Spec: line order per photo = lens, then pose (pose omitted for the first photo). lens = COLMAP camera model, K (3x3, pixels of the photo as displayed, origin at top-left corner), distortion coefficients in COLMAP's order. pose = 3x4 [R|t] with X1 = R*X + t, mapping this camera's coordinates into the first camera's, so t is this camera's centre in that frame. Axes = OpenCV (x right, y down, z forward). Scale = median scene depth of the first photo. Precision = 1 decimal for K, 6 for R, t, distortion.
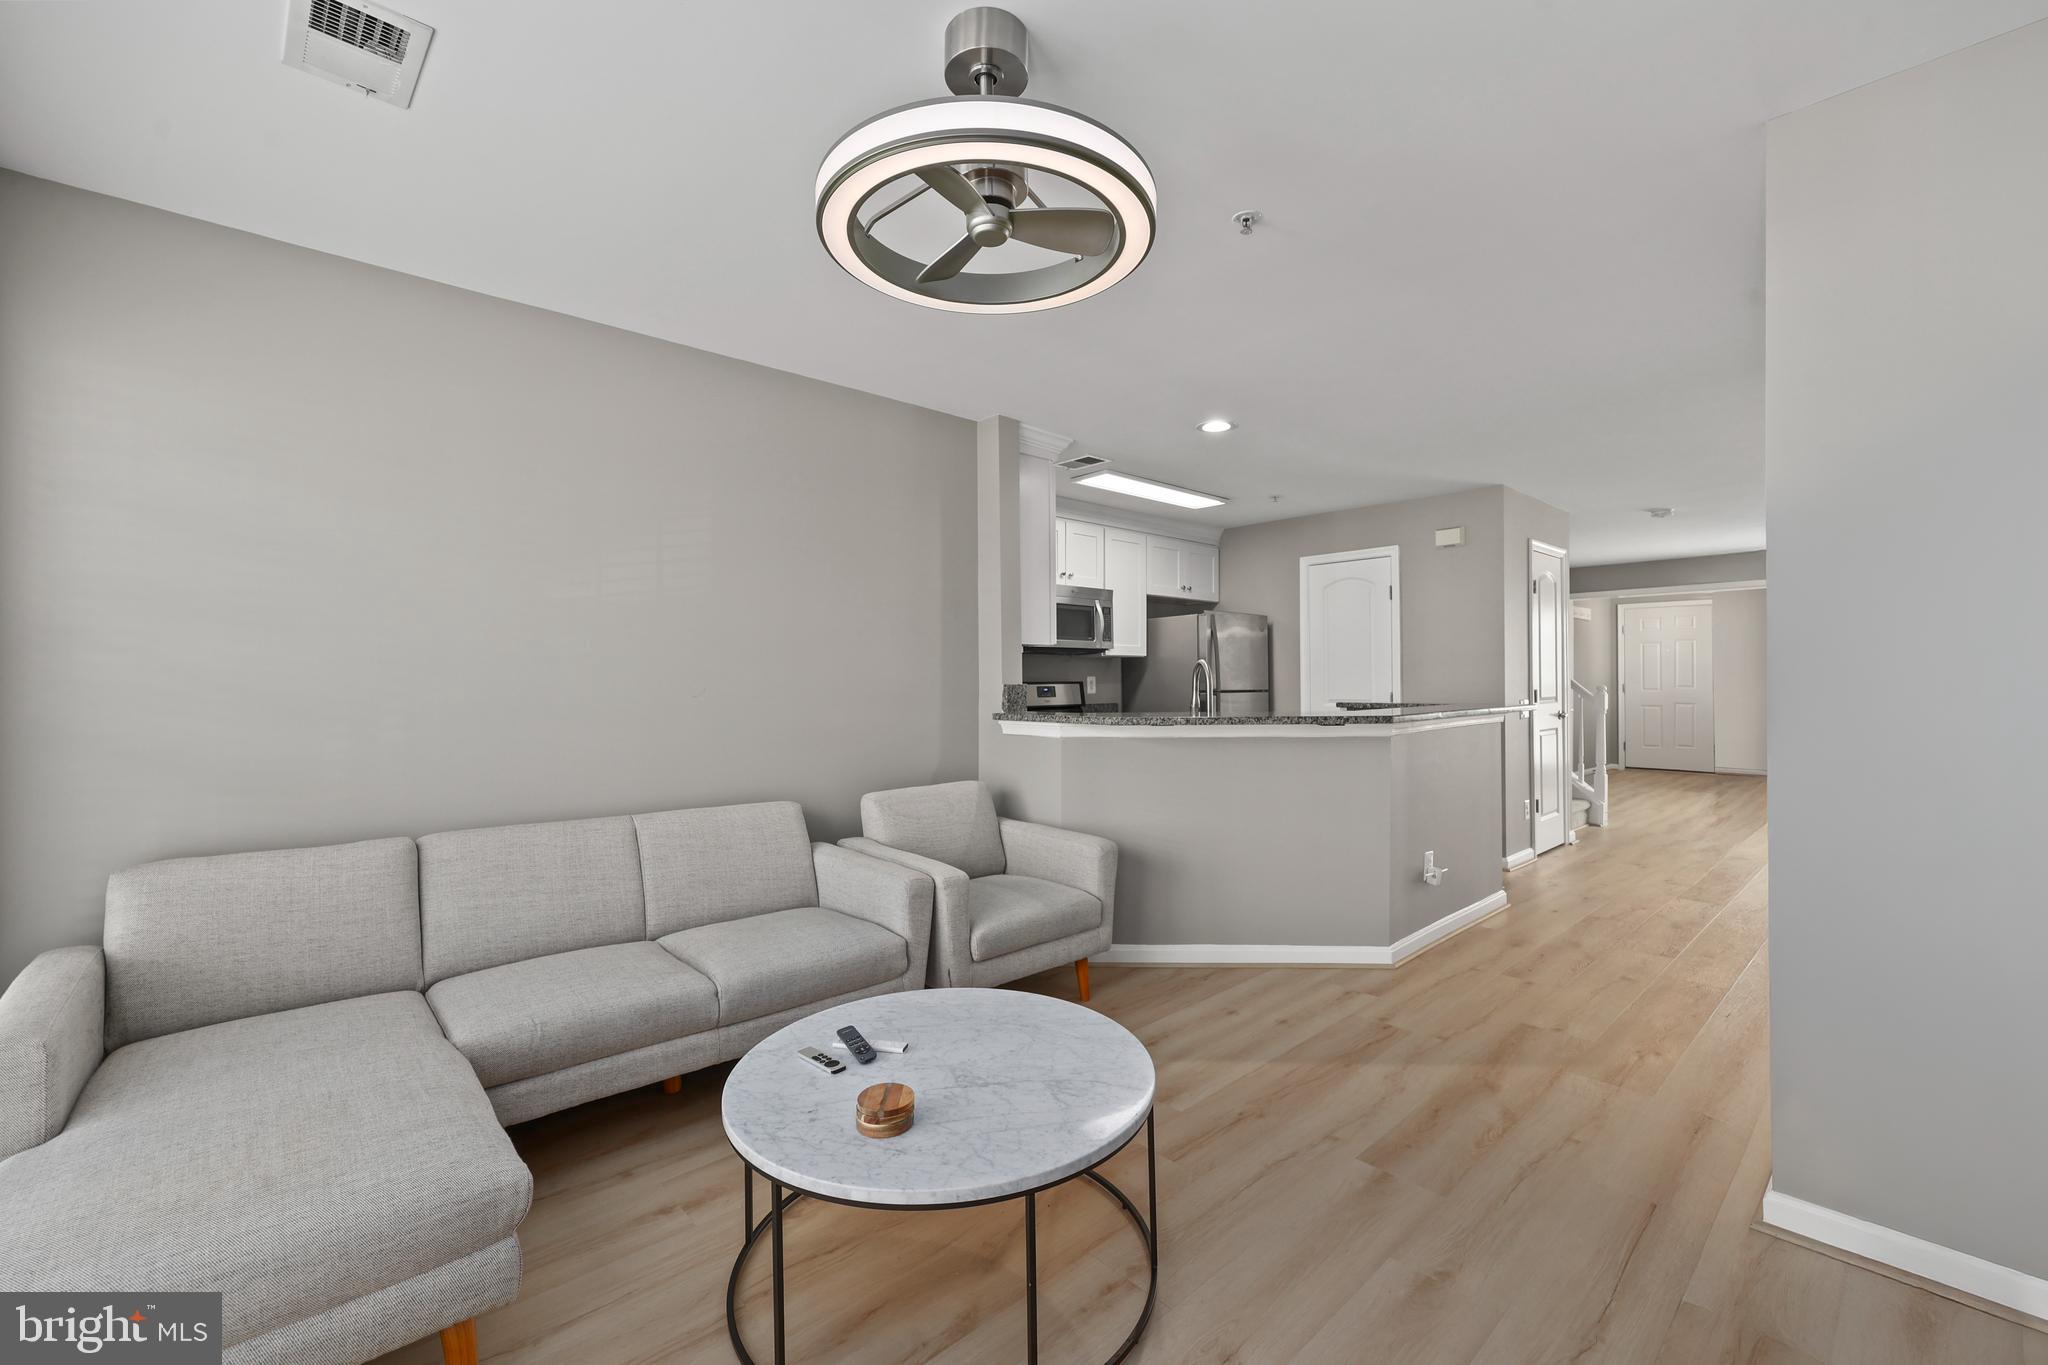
lens RADIAL K [[848.7, 0, 1015.9], [0, 848.7, 679.5], [0, 0, 1]] dist [0.000297, 0.000071]
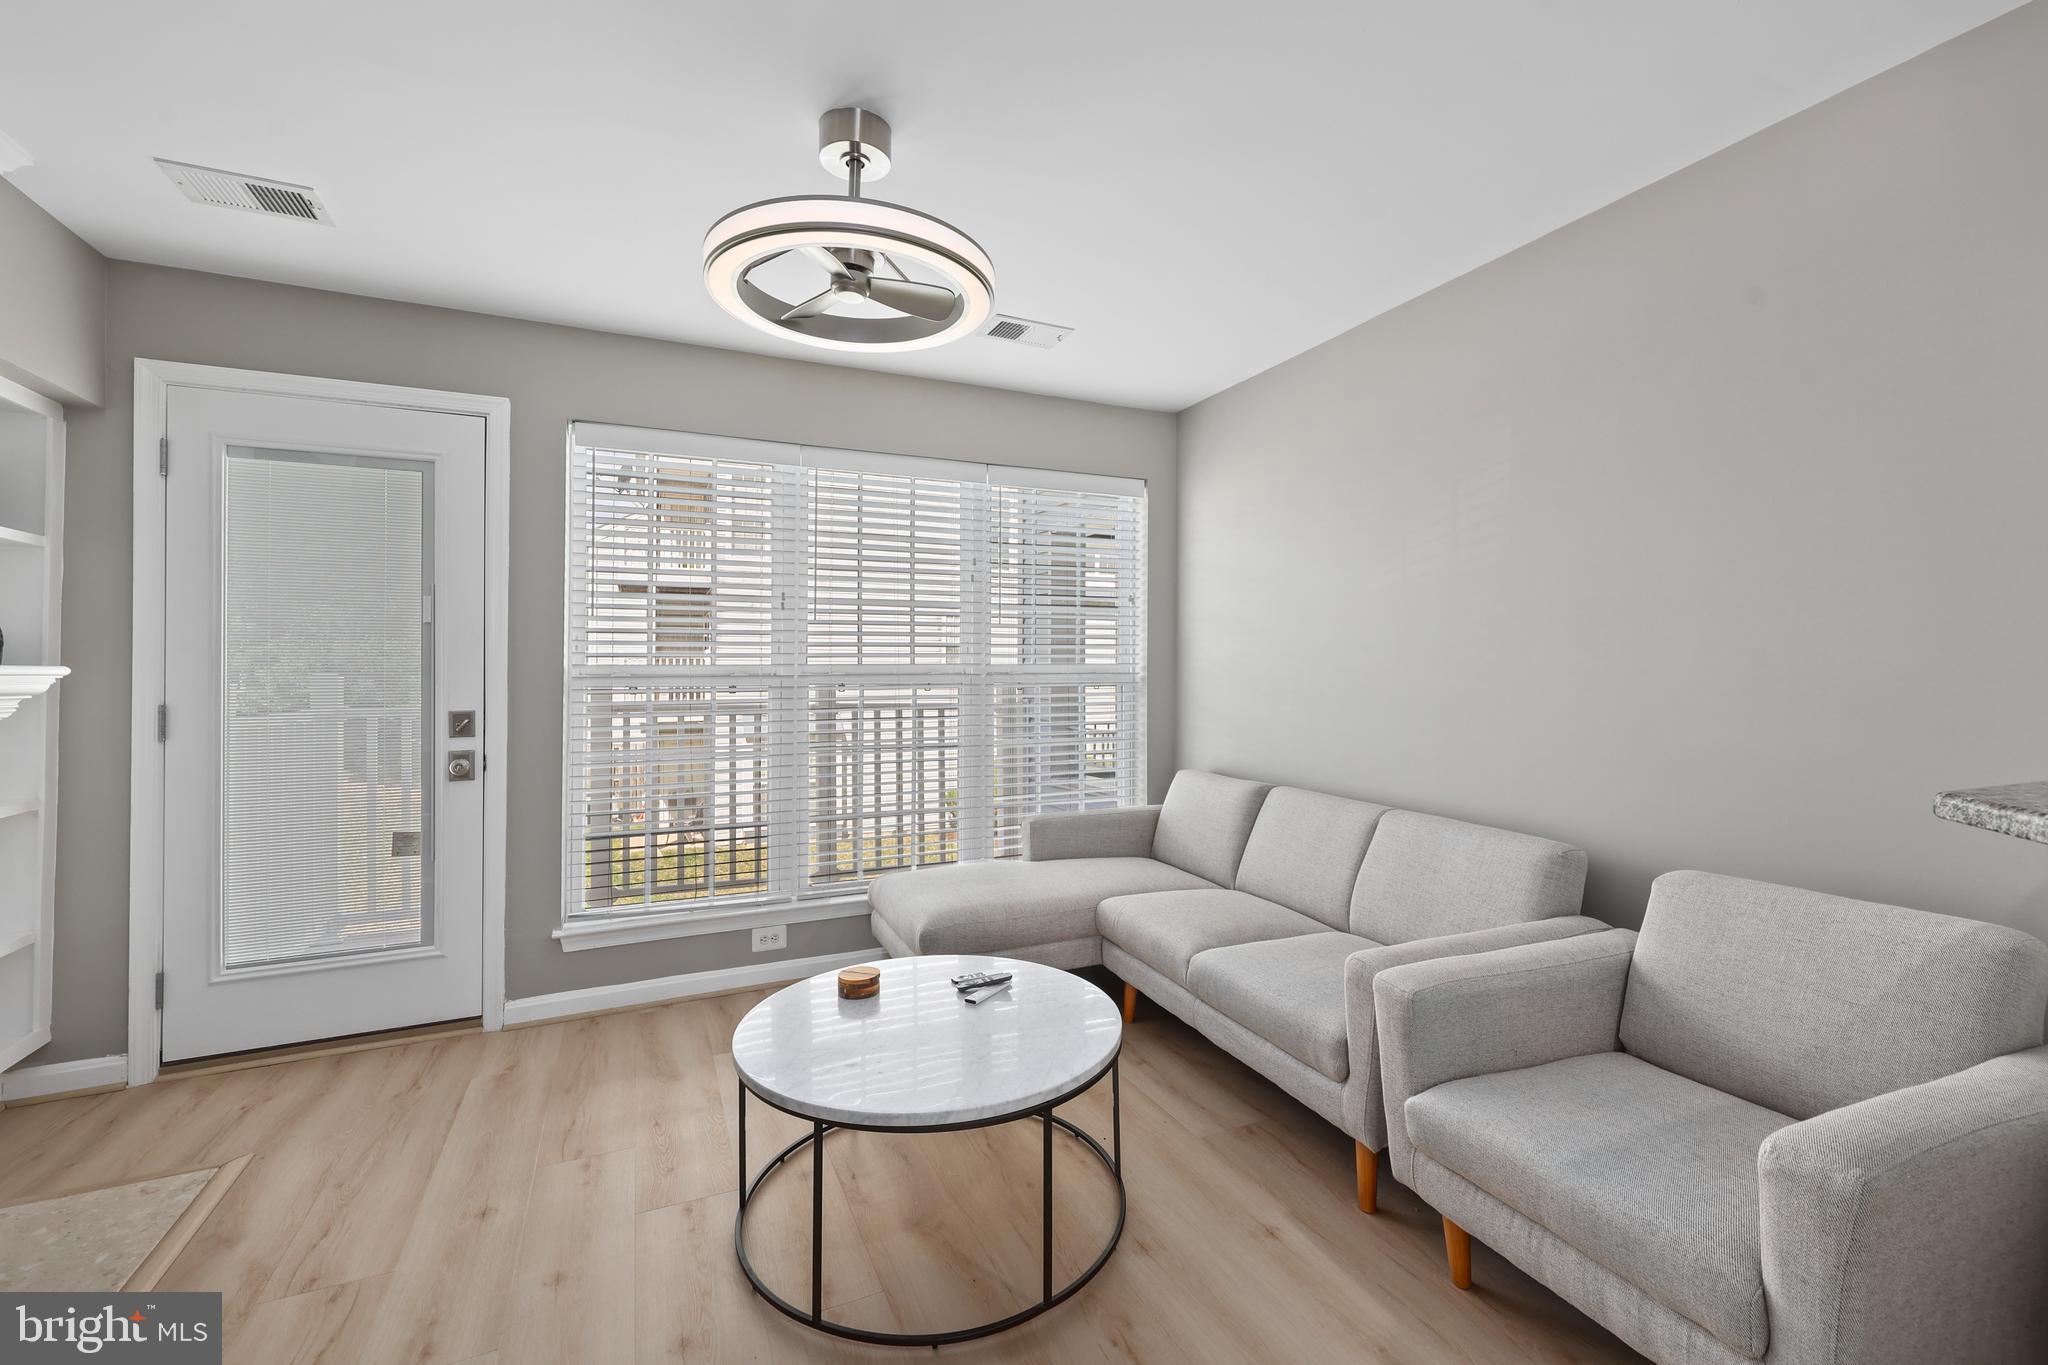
lens RADIAL K [[848.1, 0, 1012.2], [0, 848.1, 663.4], [0, 0, 1]] dist [-0.000716, -0.000030]
pose [[-0.305736, 0.000770, -0.952116, 0.275498], [0.004832, 0.999988, -0.000743, -0.001371], [0.952104, -0.004828, -0.305736, 0.422012]]
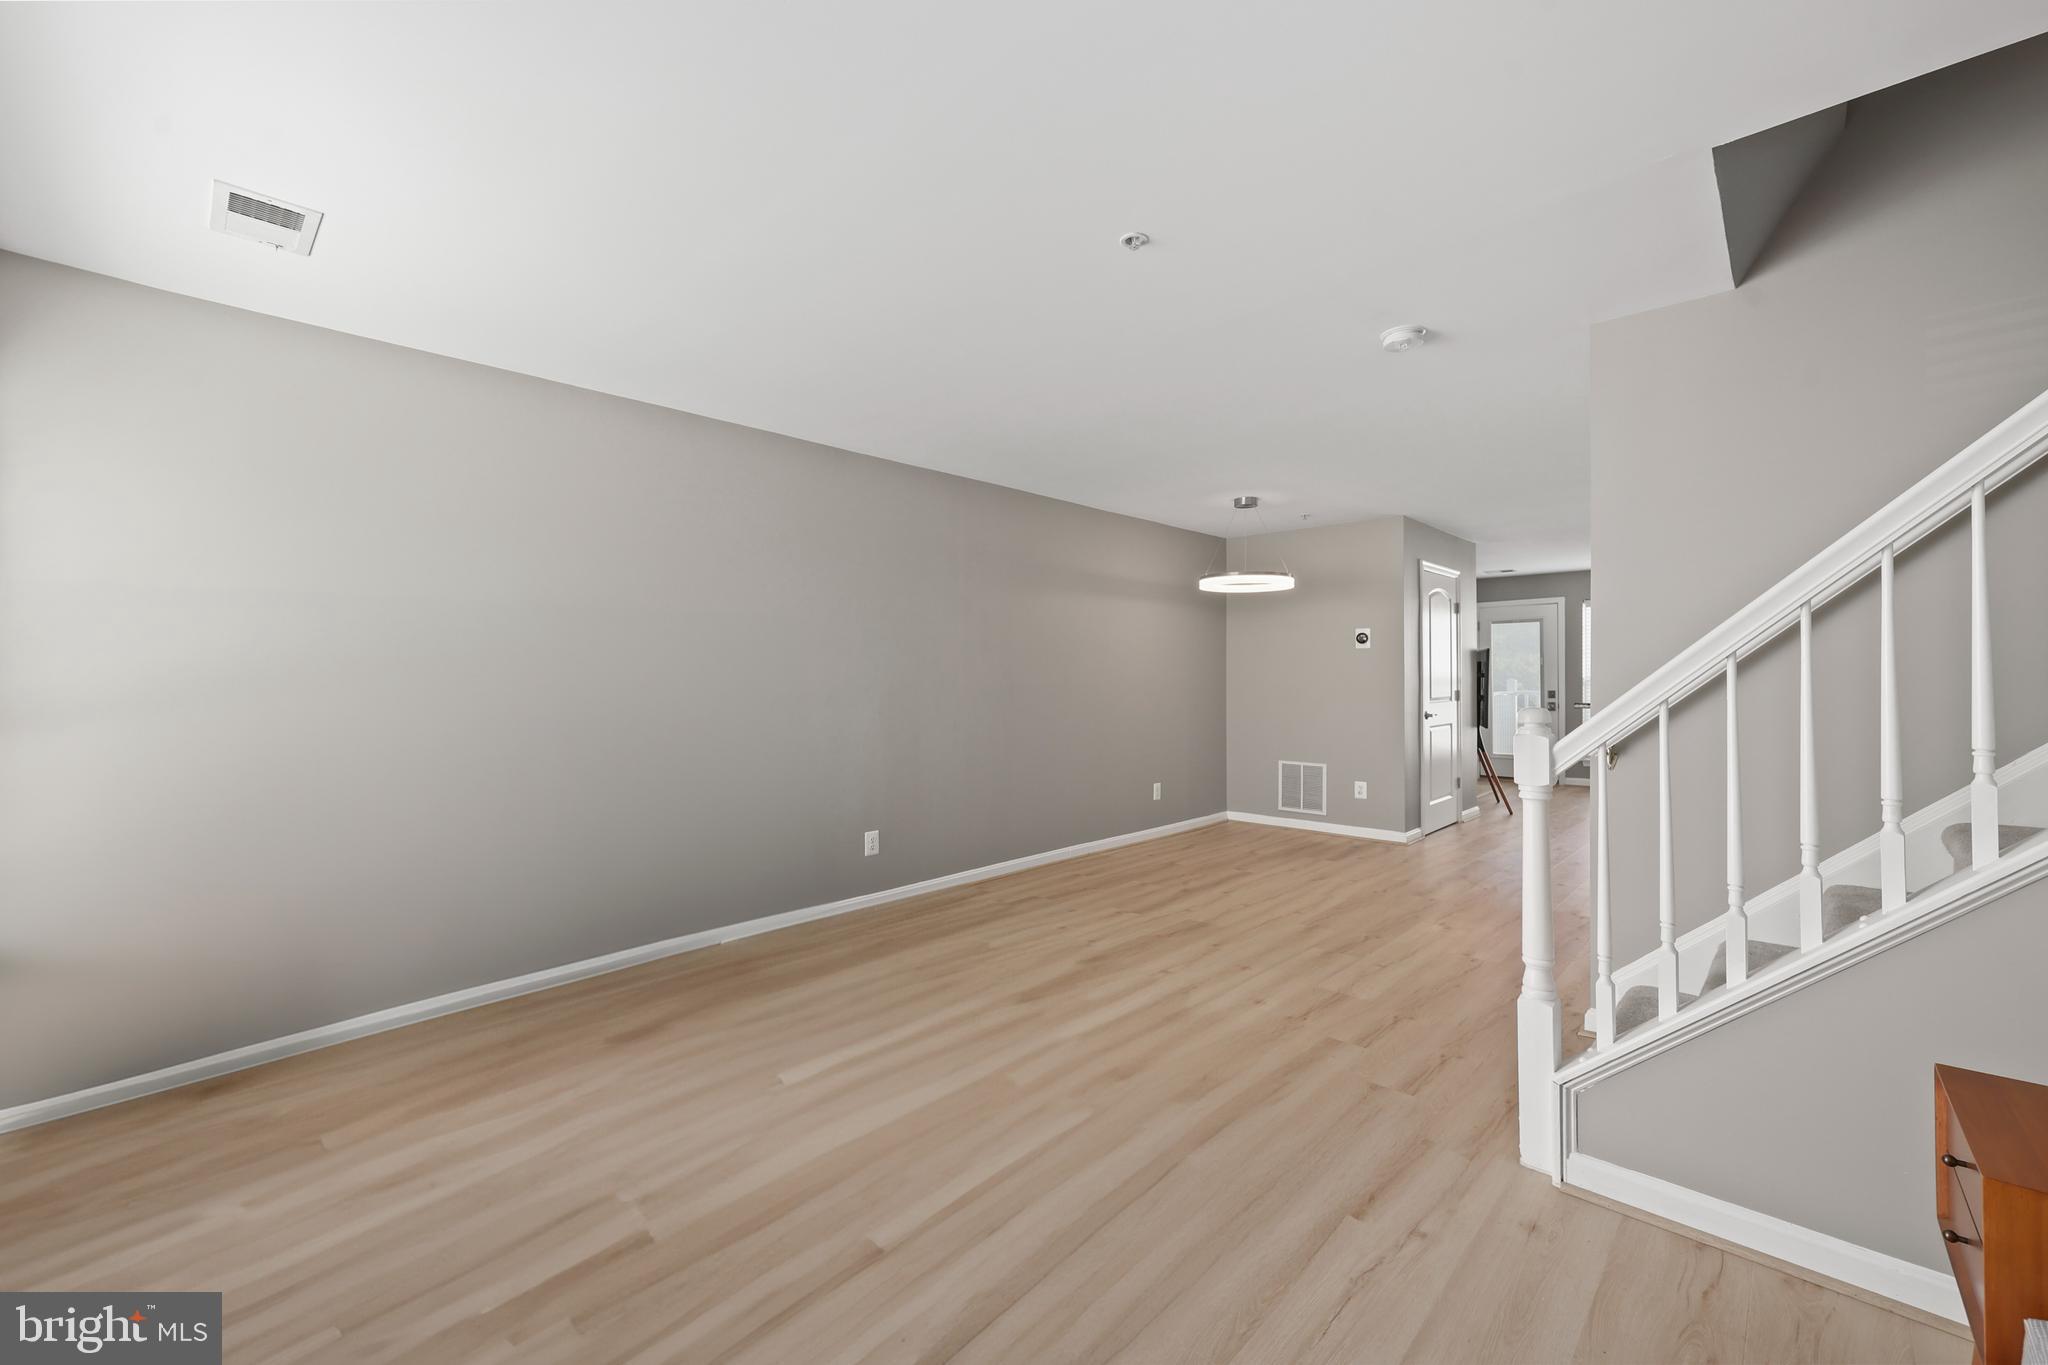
lens RADIAL K [[848.7, 0, 1015.9], [0, 848.7, 679.5], [0, 0, 1]] dist [0.000297, 0.000071]
pose [[-0.997166, 0.009629, -0.074616, 1.033300], [0.009440, 0.999951, 0.002883, -0.010914], [0.074640, 0.002171, -0.997208, 1.488316]]
